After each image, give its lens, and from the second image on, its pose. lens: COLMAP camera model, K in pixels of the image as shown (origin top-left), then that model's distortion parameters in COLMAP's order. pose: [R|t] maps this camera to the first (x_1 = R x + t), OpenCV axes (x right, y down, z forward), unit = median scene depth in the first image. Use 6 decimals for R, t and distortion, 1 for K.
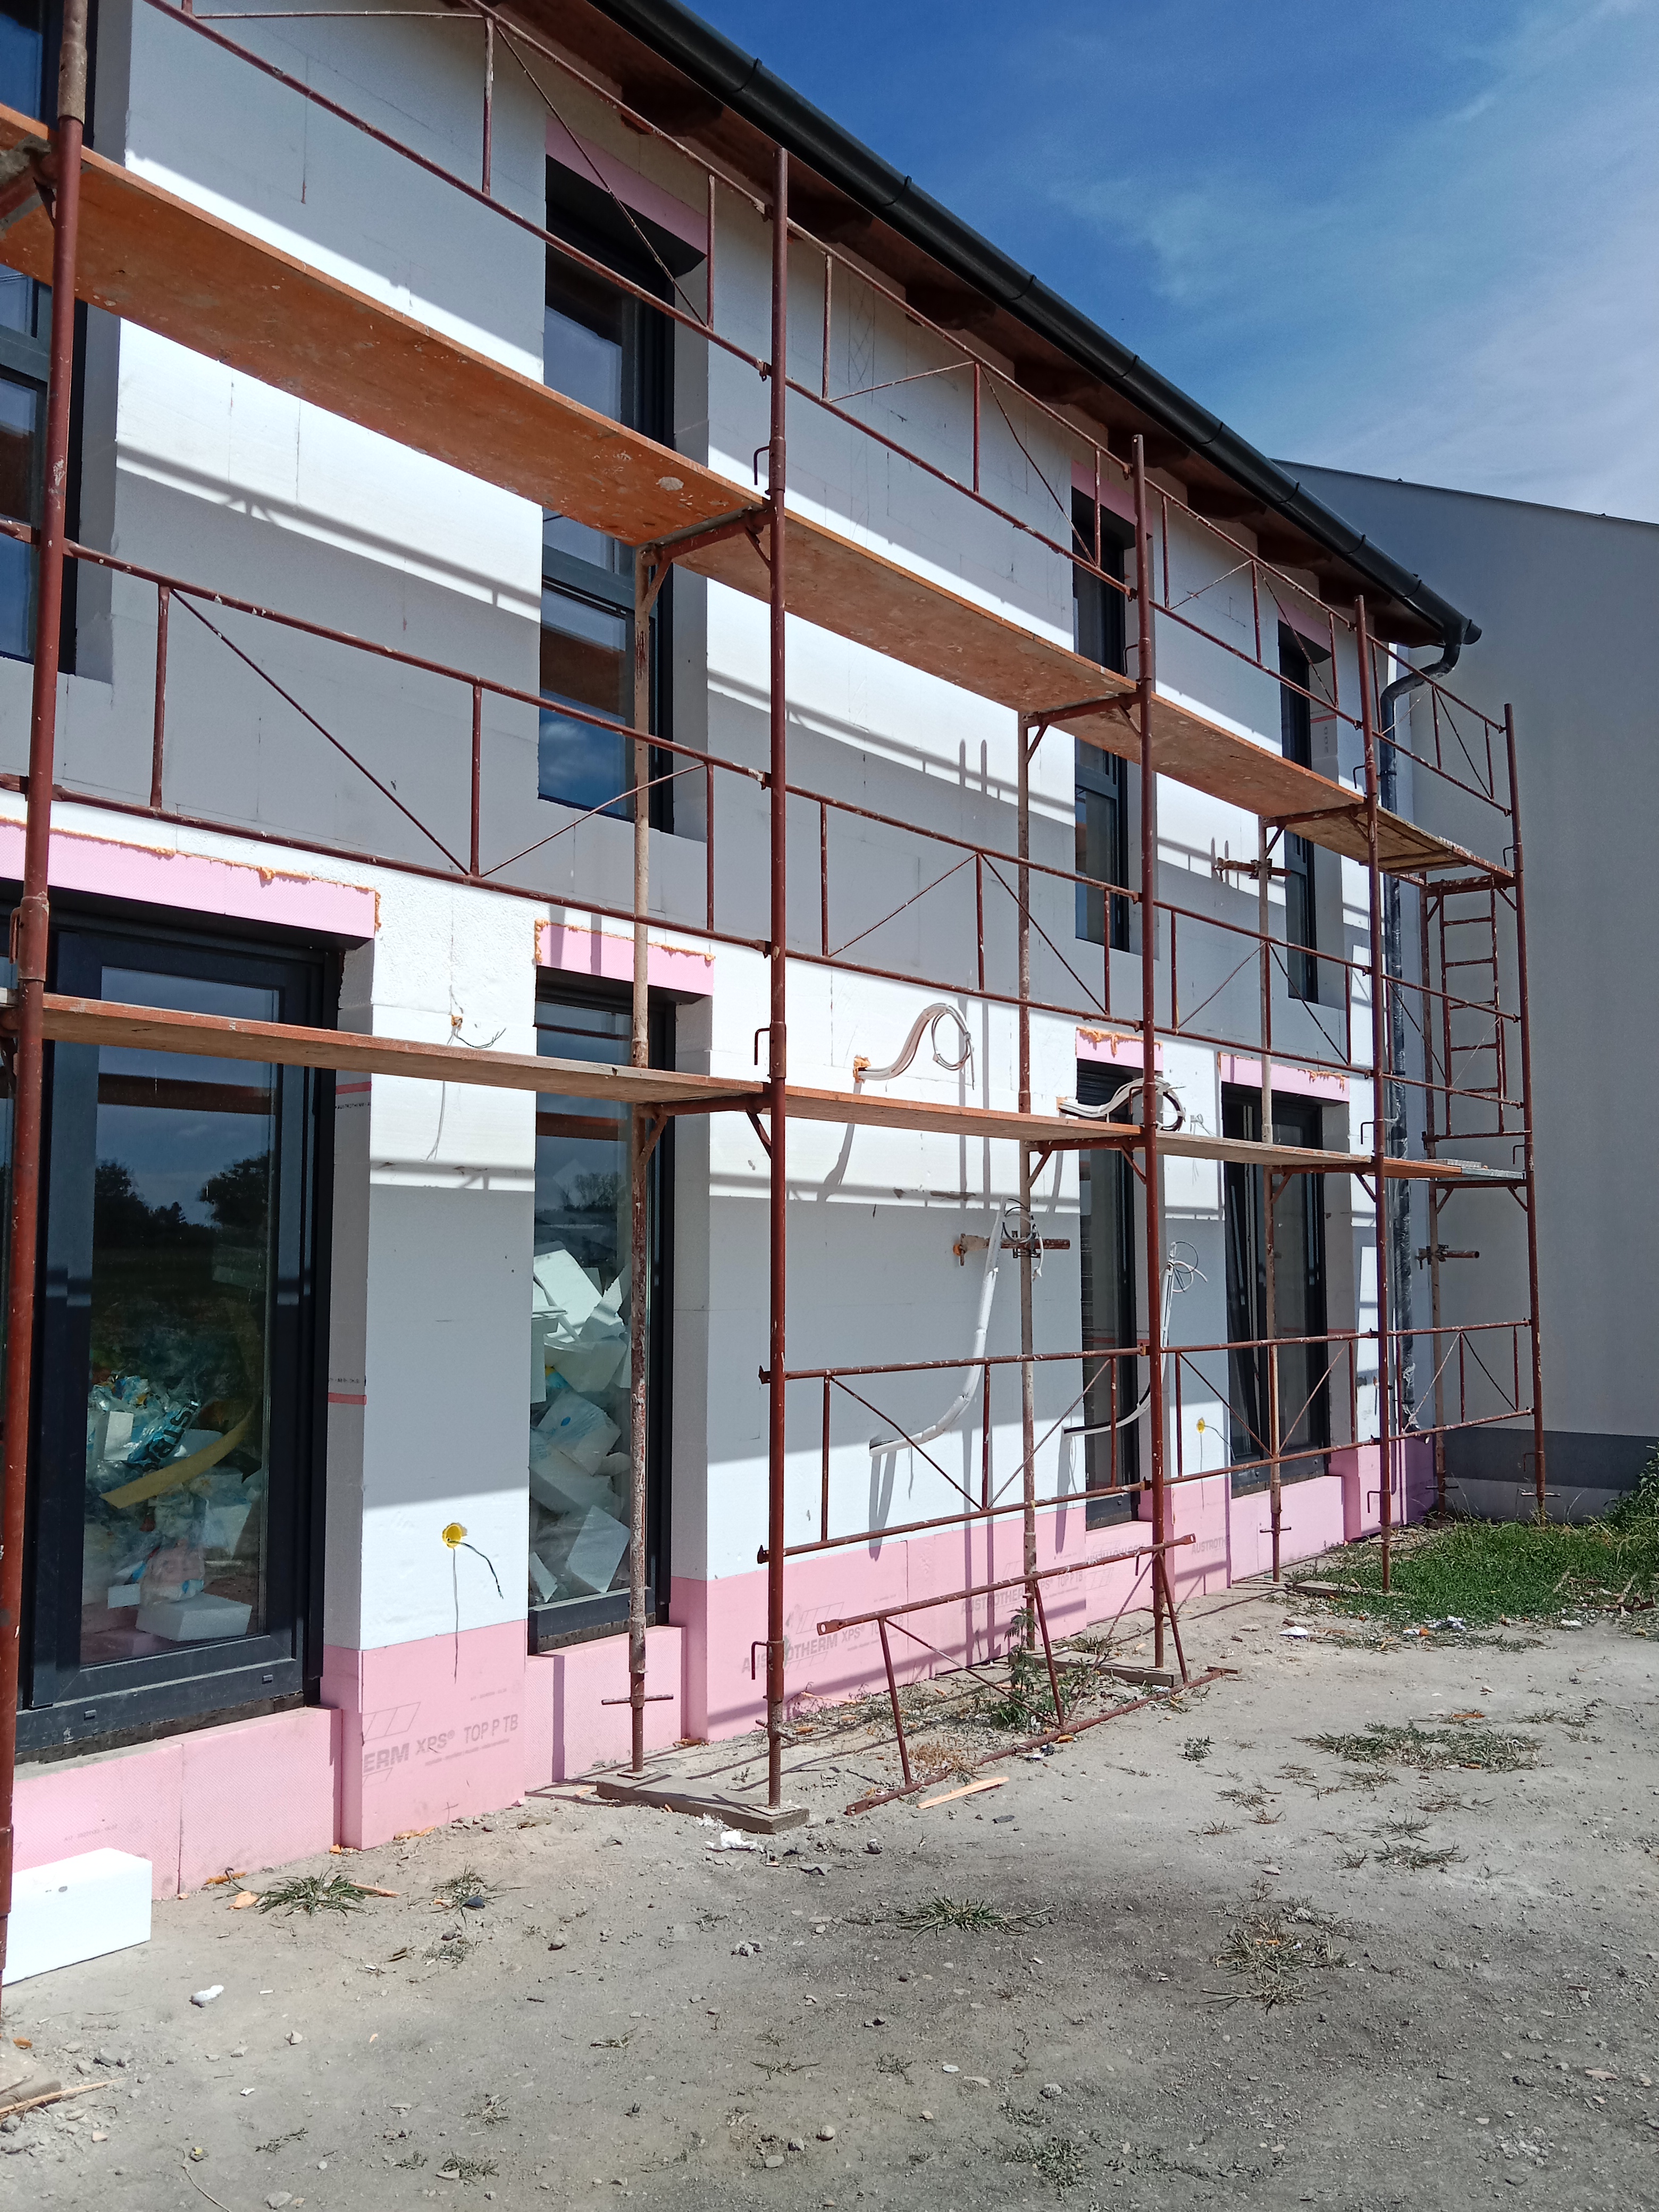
lens RADIAL K [[1790.0, 0, 820.2], [0, 1790.0, 1097.2], [0, 0, 1]] dist [-0.000713, -0.009563]
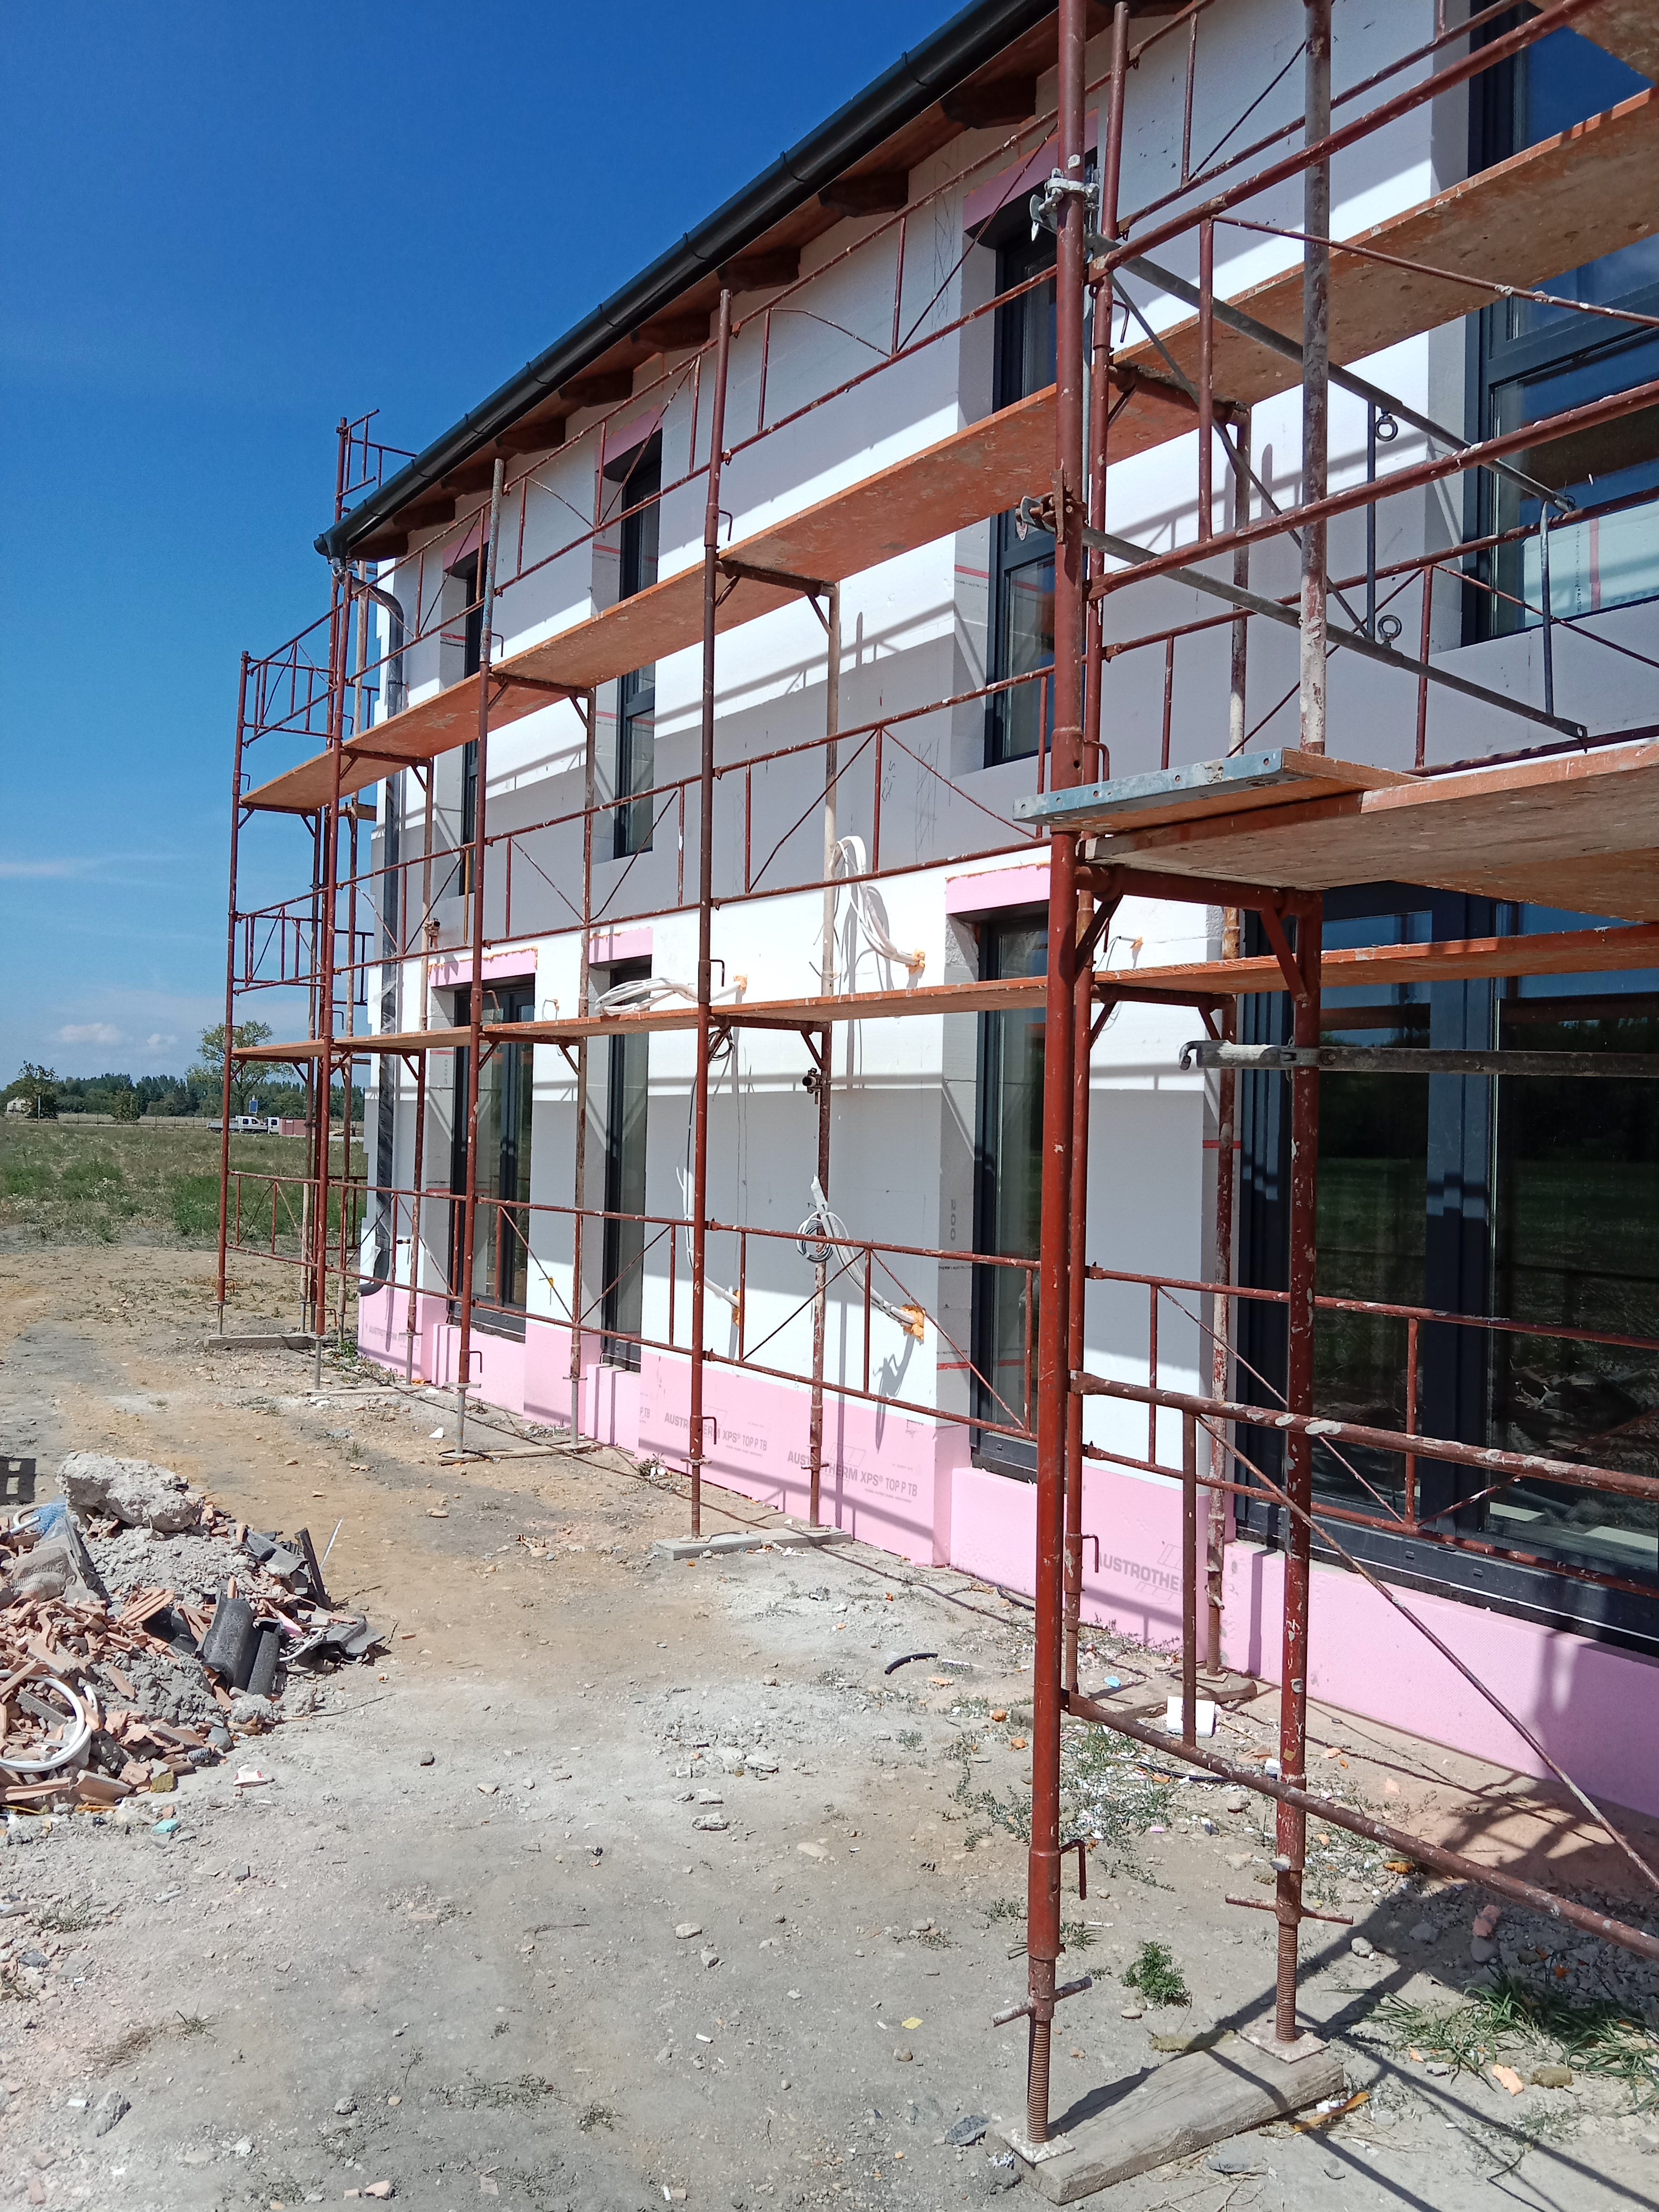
lens RADIAL K [[1766.6, 0, 829.5], [0, 1766.6, 1186.2], [0, 0, 1]] dist [-0.024584, -0.006139]
pose [[-0.292264, 0.014688, -0.956225, 1.175021], [0.054917, 0.998490, -0.001448, 0.129703], [0.954760, -0.052936, -0.292629, 1.432870]]
